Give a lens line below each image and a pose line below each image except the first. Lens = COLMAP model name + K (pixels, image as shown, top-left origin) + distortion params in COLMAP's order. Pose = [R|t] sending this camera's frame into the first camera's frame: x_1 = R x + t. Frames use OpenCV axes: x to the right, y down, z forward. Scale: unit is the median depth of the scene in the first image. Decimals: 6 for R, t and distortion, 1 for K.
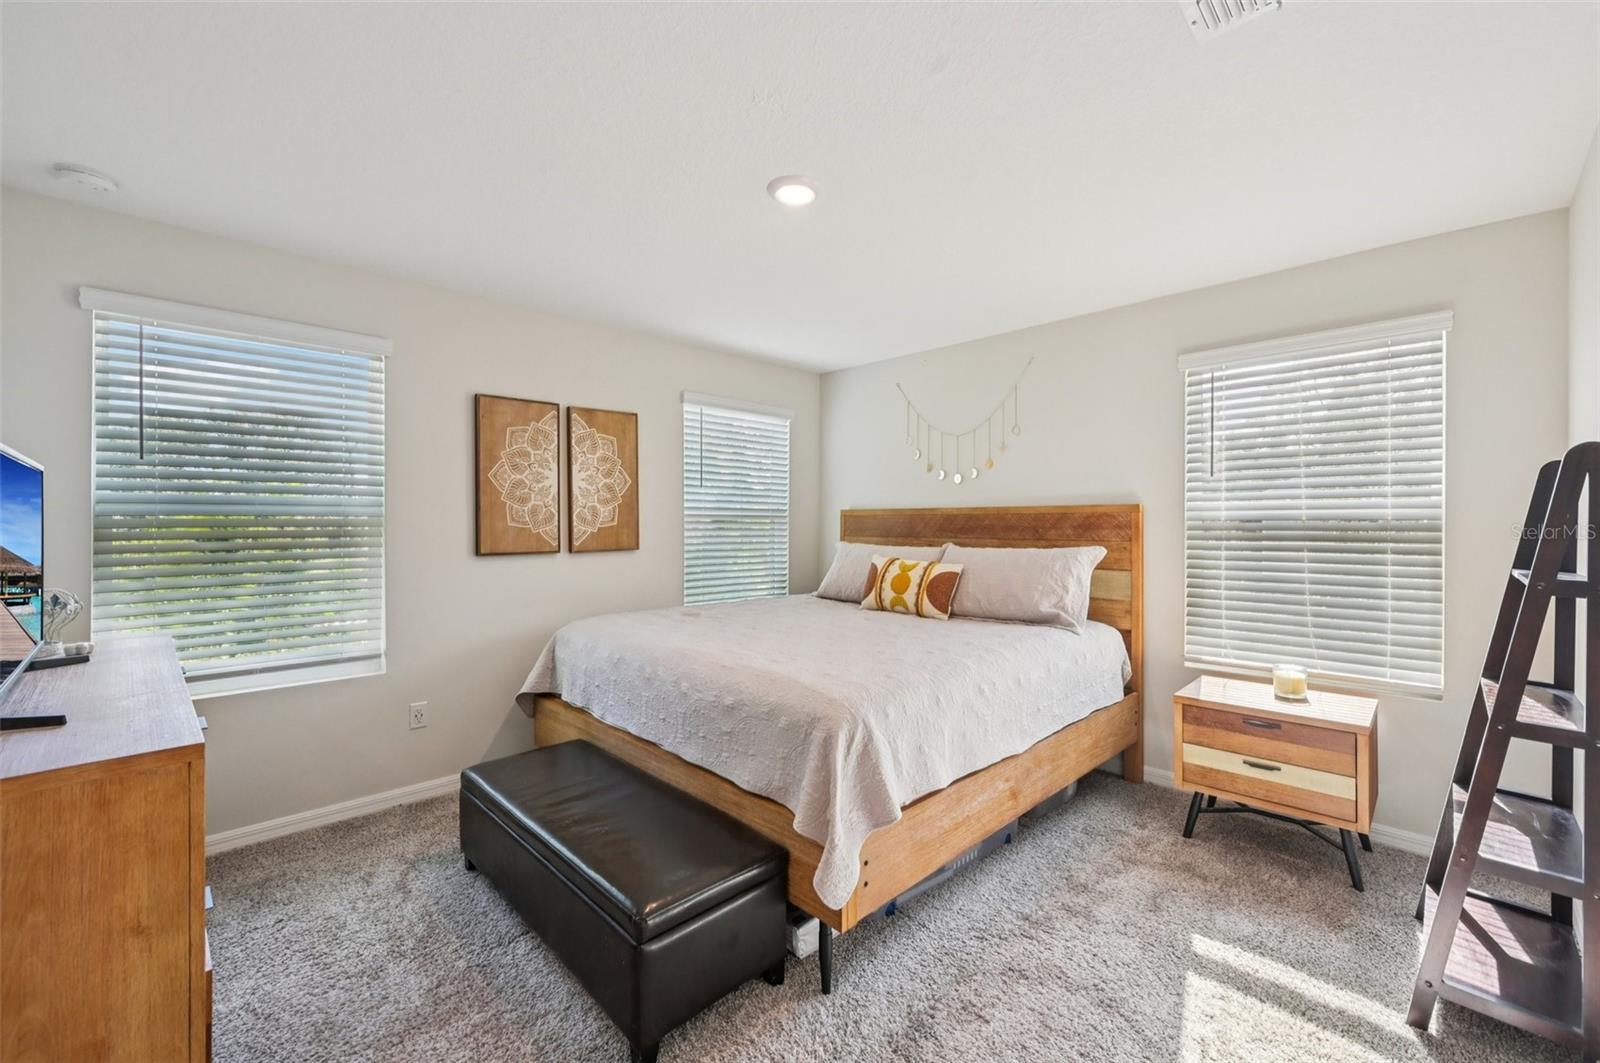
lens RADIAL K [[639.4, 0, 803.3], [0, 639.4, 526.3], [0, 0, 1]] dist [0.000735, 0.000282]
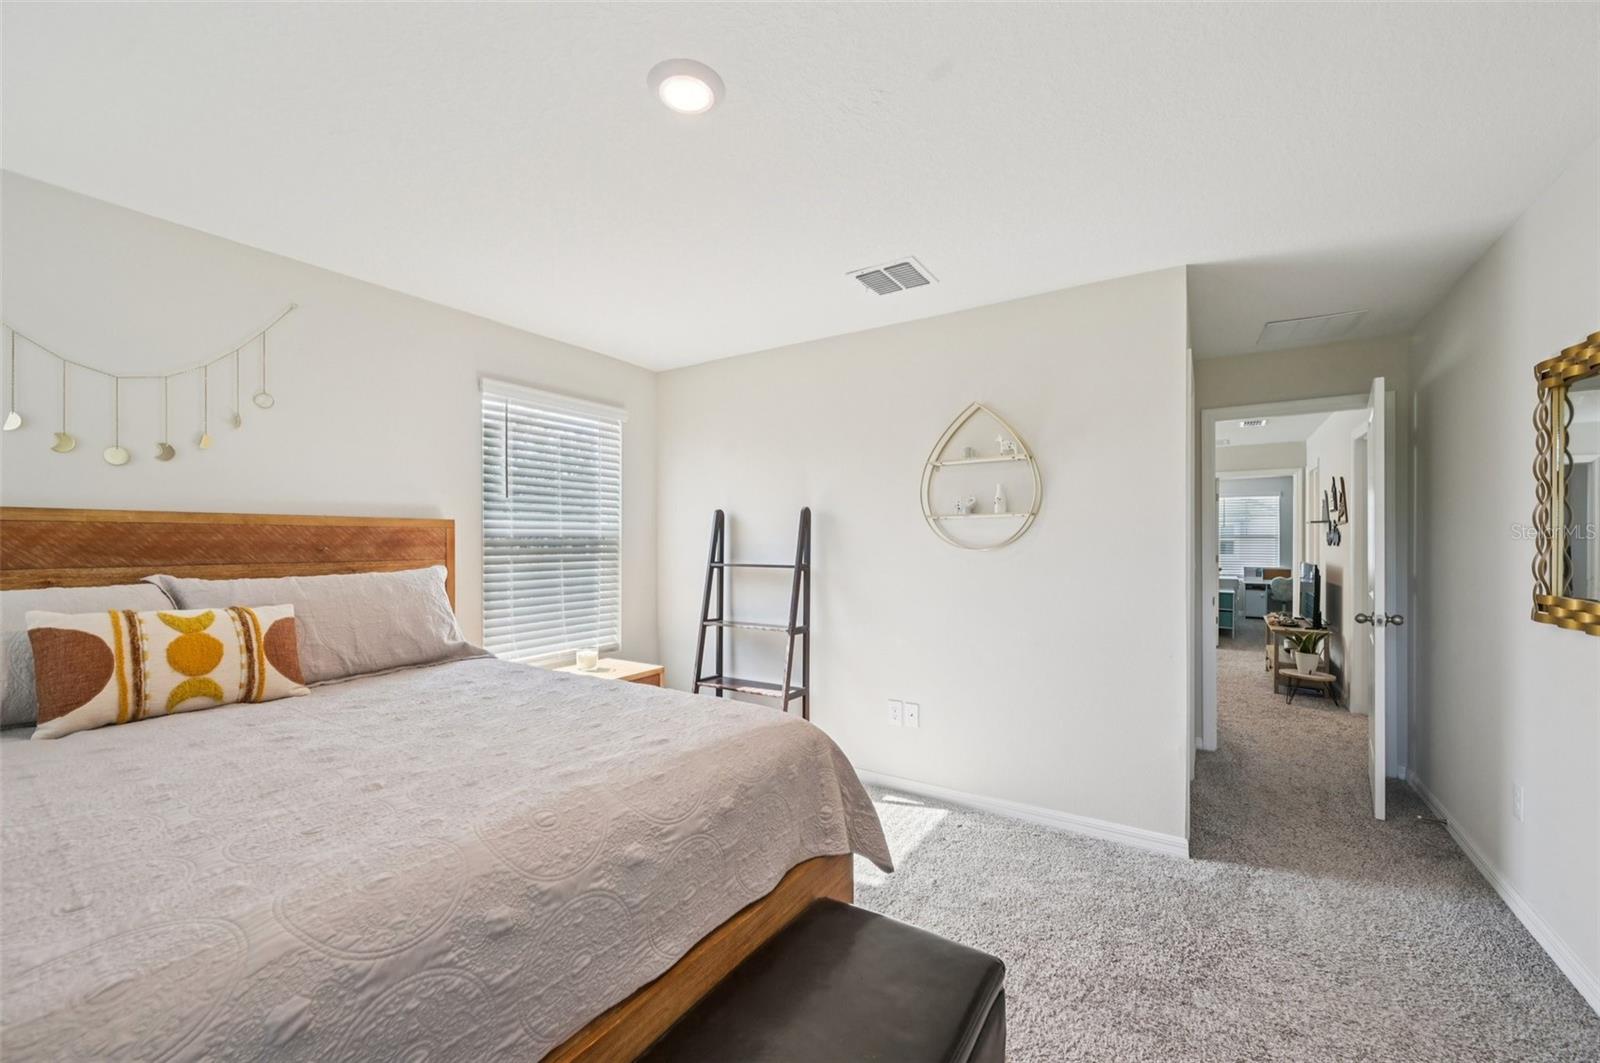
lens RADIAL K [[639.4, 0, 803.3], [0, 639.4, 526.3], [0, 0, 1]] dist [0.000735, 0.000282]
pose [[-0.226223, 0.019940, 0.973871, -0.574599], [0.001291, 0.999796, -0.020171, -0.005246], [-0.974075, -0.003306, -0.226202, 0.765724]]
